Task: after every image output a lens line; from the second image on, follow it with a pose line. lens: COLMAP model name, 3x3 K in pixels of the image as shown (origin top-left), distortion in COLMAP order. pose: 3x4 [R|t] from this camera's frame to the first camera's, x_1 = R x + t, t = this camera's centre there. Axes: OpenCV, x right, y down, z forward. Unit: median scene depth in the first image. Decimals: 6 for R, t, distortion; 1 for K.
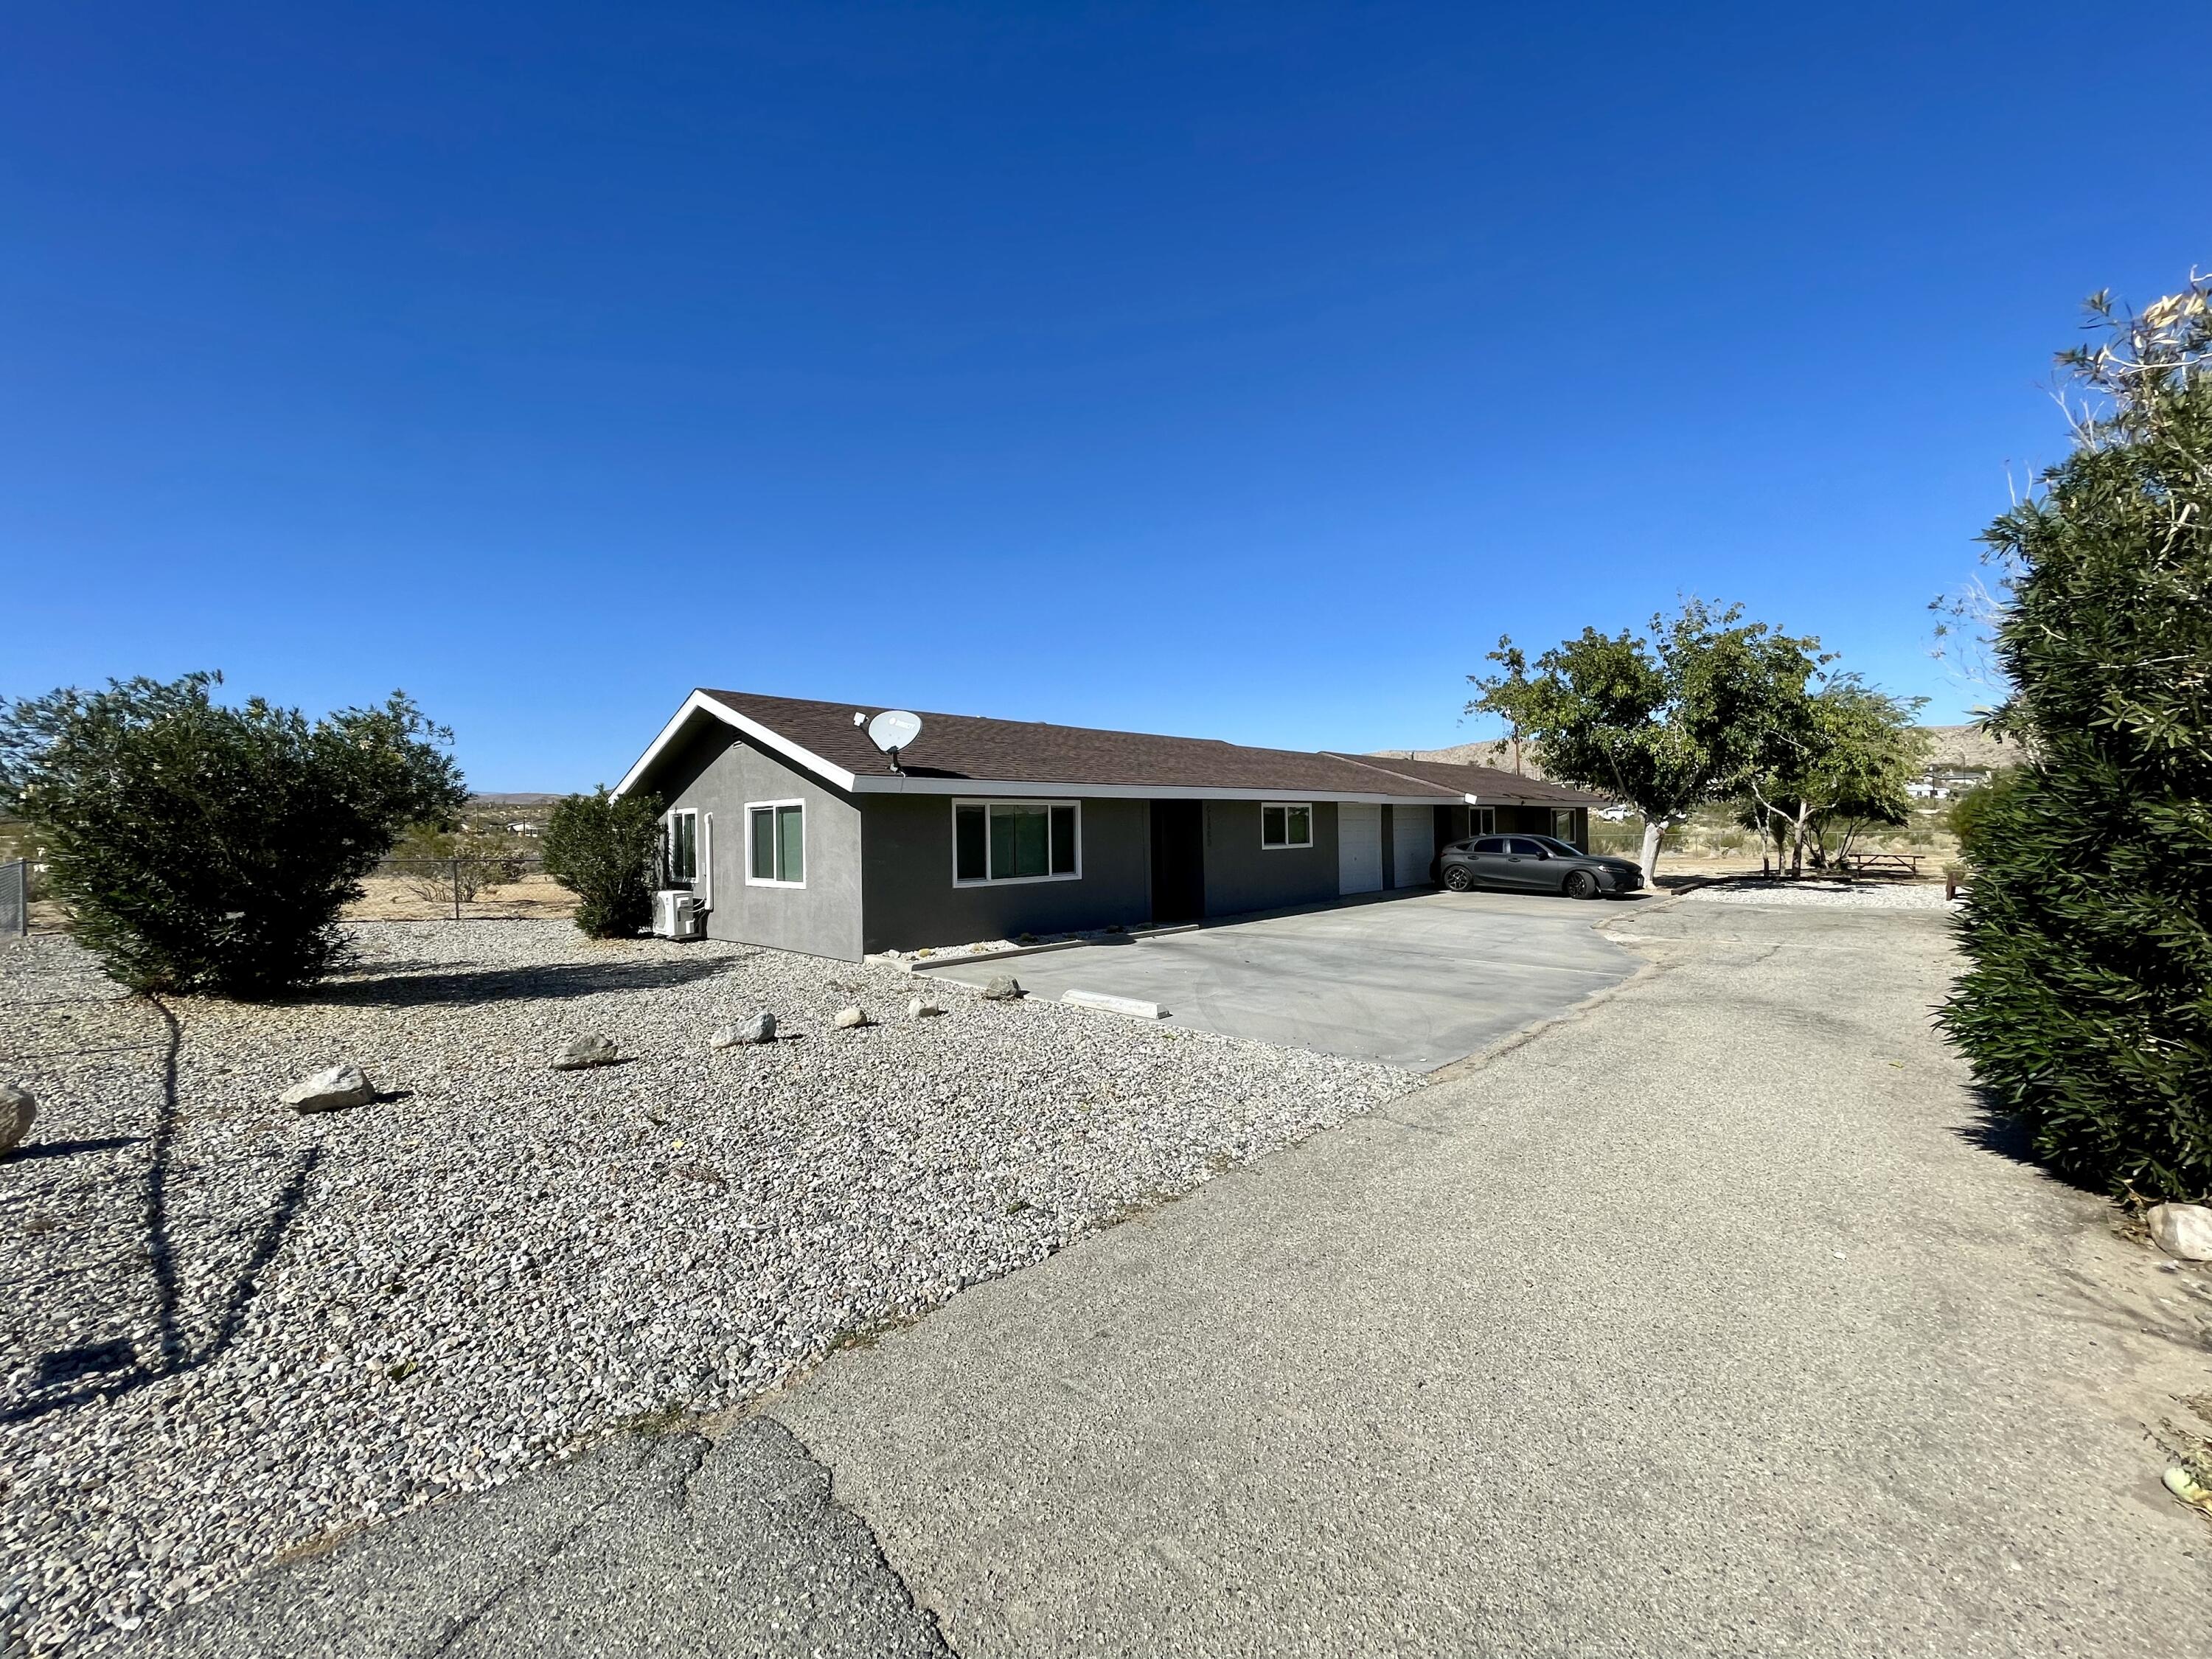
lens RADIAL K [[890.7, 0, 1098.5], [0, 890.7, 827.5], [0, 0, 1]] dist [-0.000563, -0.000159]
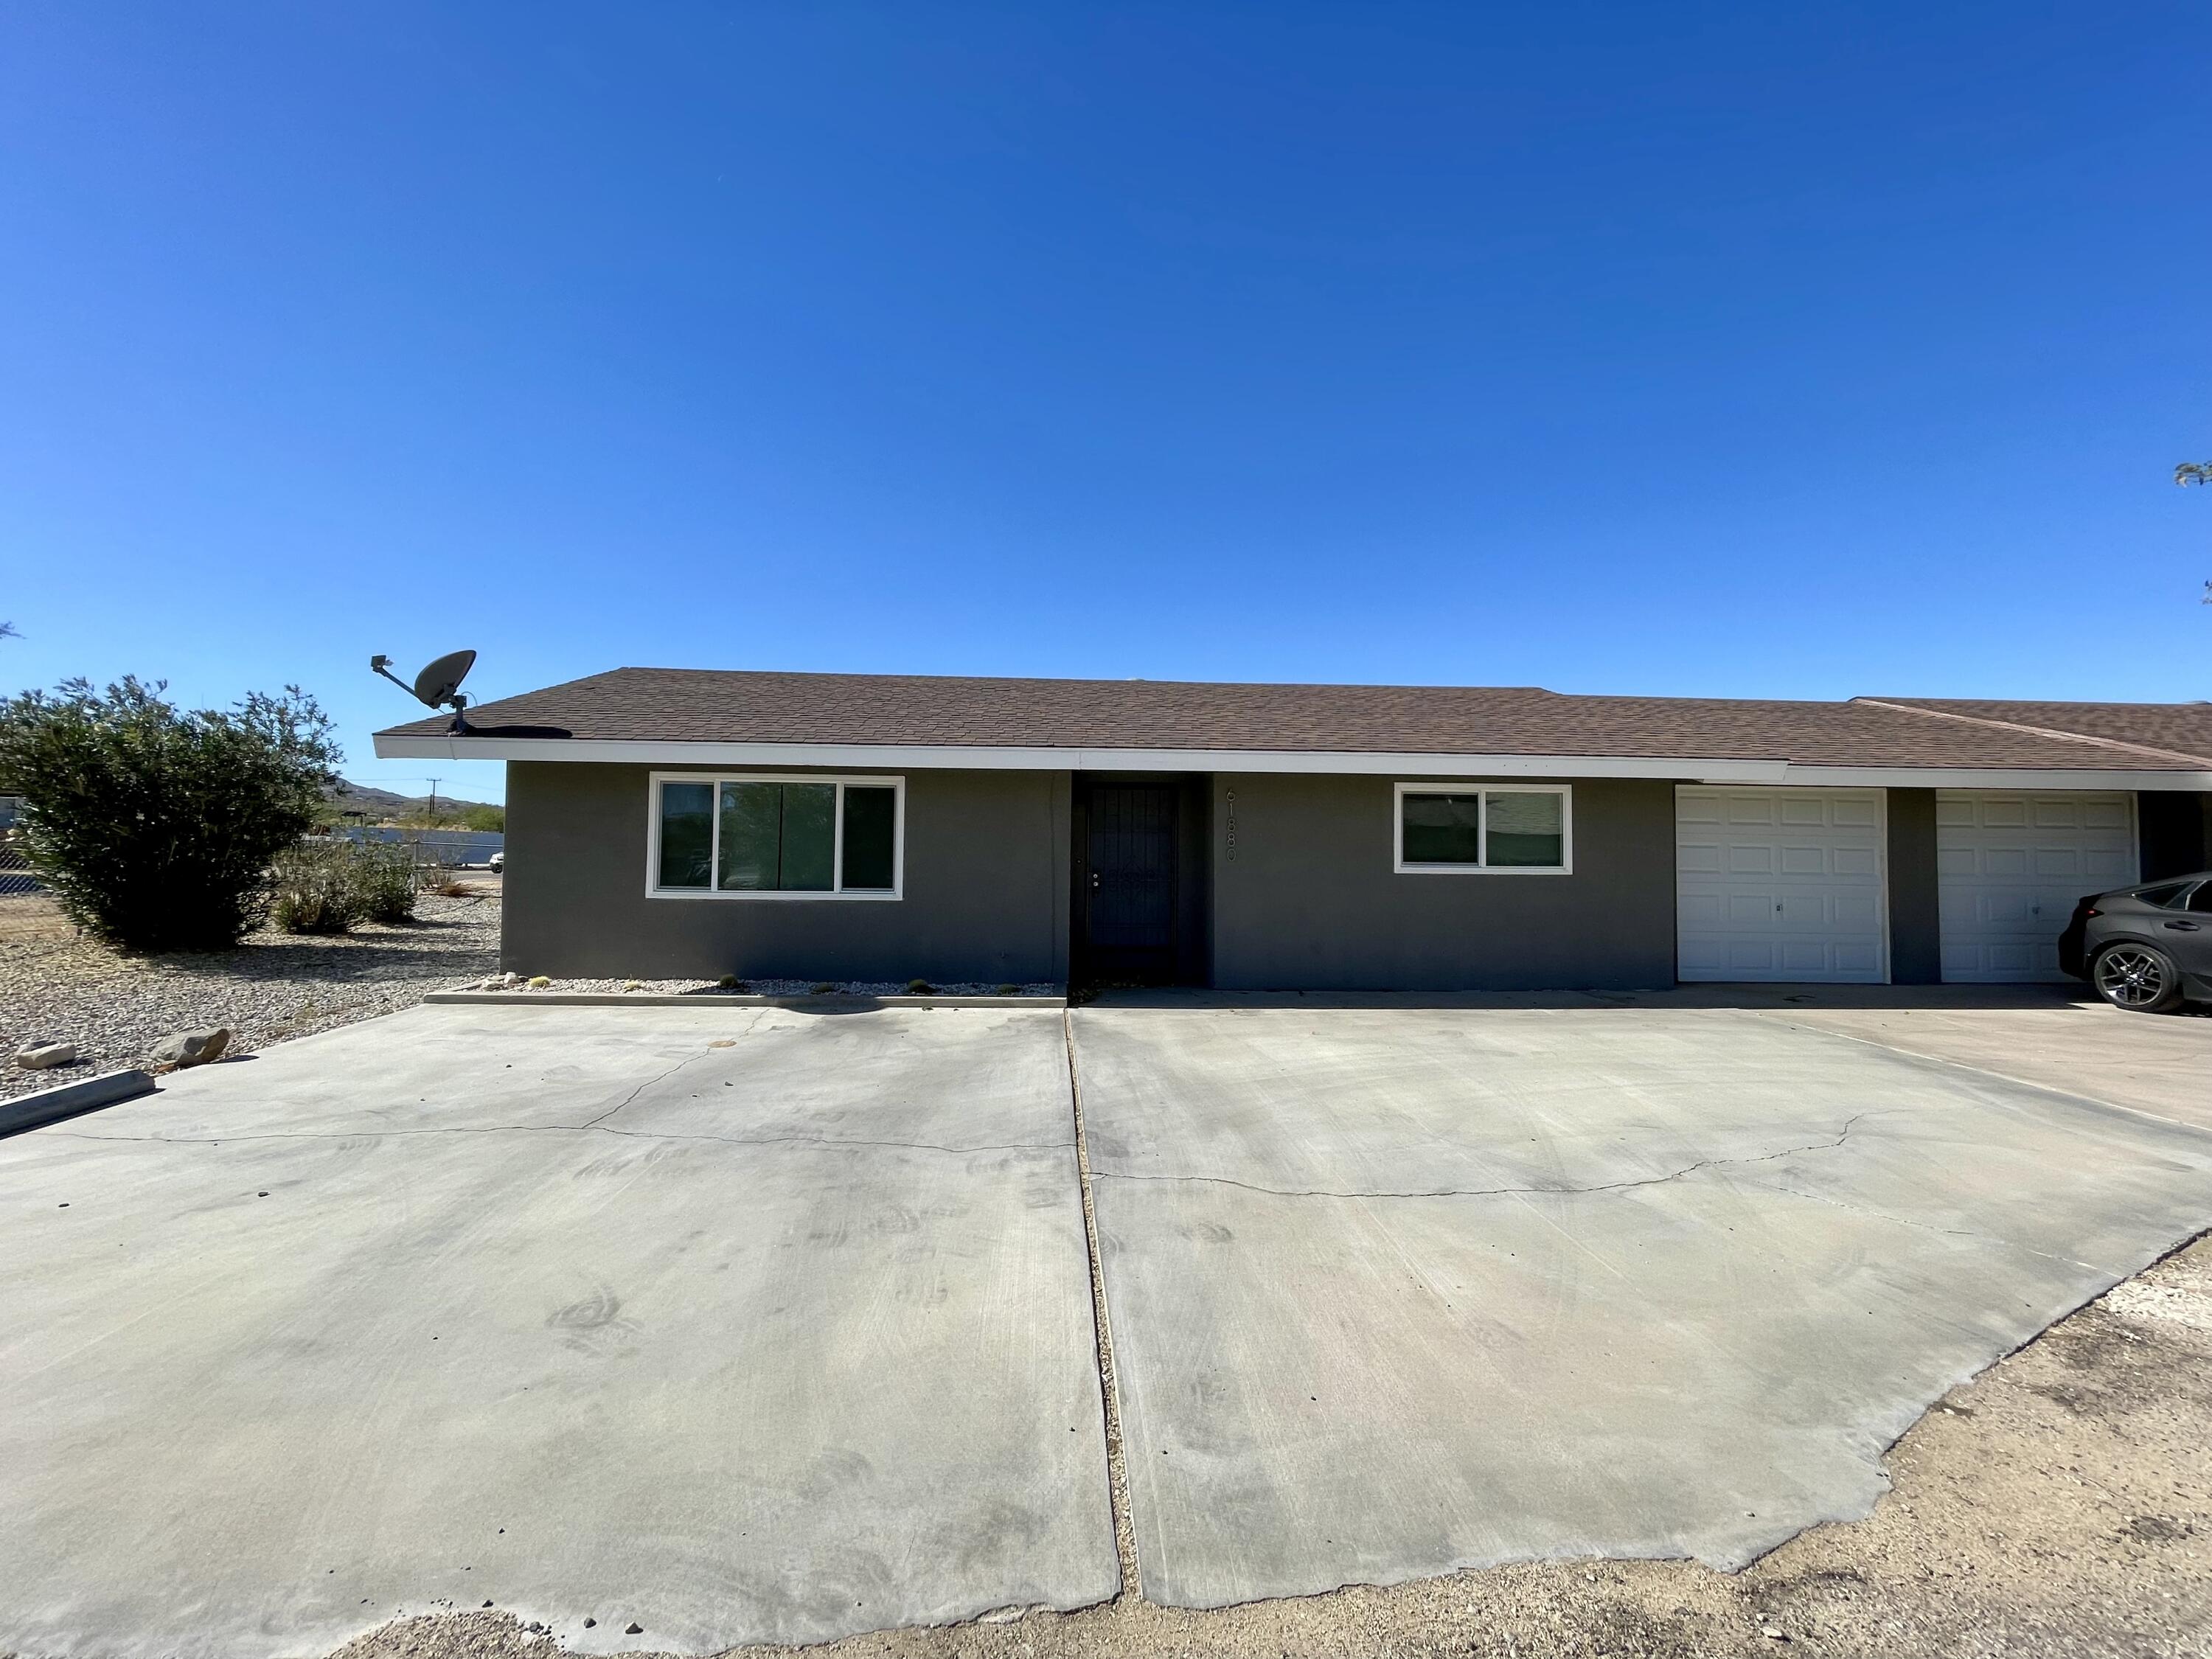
lens RADIAL K [[890.7, 0, 1098.5], [0, 890.7, 827.5], [0, 0, 1]] dist [-0.000563, -0.000159]
pose [[0.756059, 0.034174, -0.653611, 0.455094], [-0.025981, 0.999416, 0.022202, -0.010121], [0.653988, 0.000195, 0.756505, 0.566714]]
